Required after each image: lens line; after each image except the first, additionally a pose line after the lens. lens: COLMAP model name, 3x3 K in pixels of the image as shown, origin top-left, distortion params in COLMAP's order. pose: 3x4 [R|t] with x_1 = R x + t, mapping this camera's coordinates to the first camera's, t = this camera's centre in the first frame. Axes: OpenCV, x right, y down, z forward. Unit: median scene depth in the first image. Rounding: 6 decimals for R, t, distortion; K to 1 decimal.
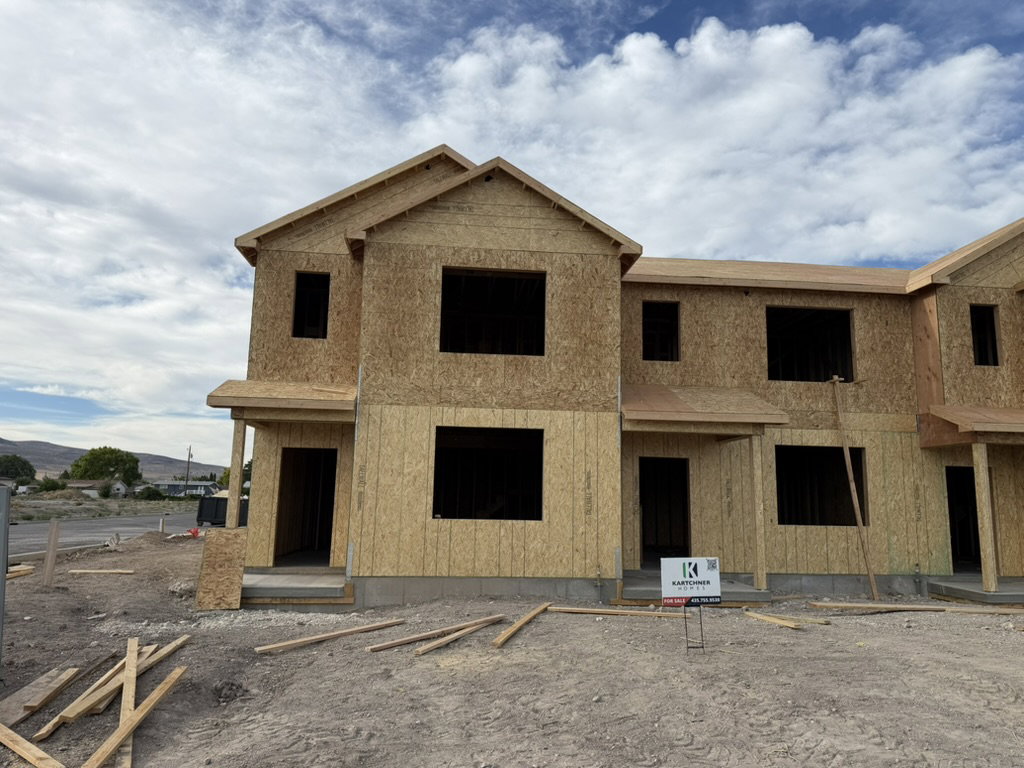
lens RADIAL K [[716.7, 0, 508.1], [0, 716.7, 381.6], [0, 0, 1]] dist [0.055322, -0.069461]
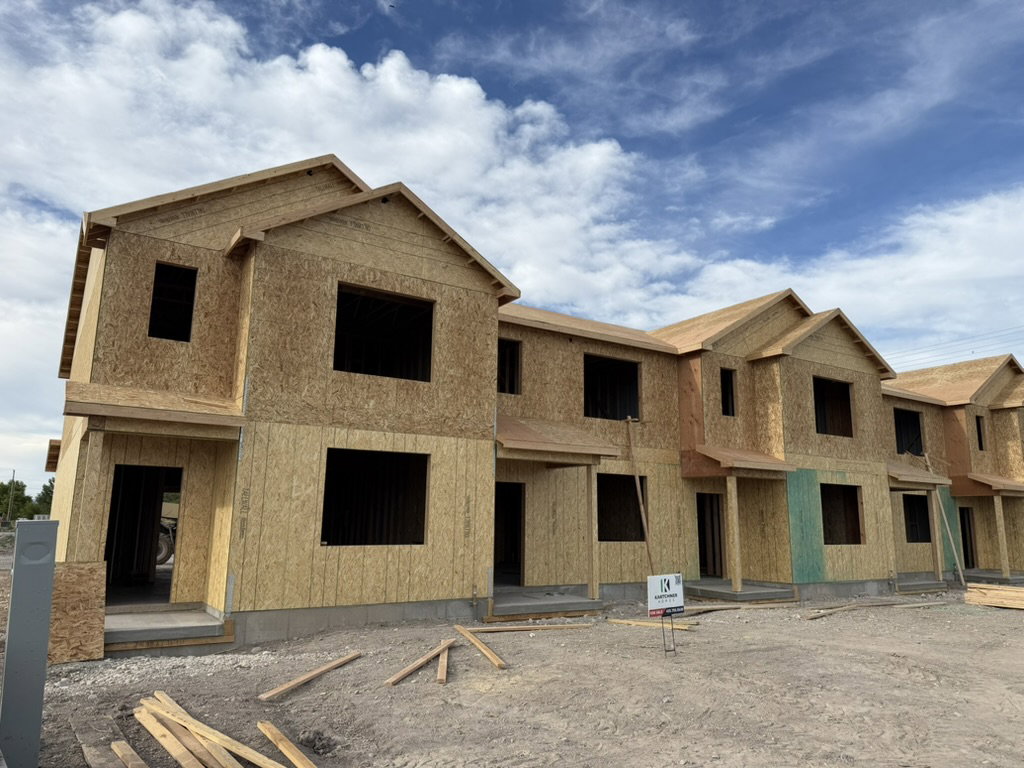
lens RADIAL K [[716.7, 0, 512.2], [0, 716.7, 384.8], [0, 0, 1]] dist [0.055322, -0.069461]
pose [[0.885975, 0.079108, 0.456936, -0.296015], [-0.070513, 0.996866, -0.035865, -0.003903], [-0.458341, -0.000444, 0.888776, 0.032961]]
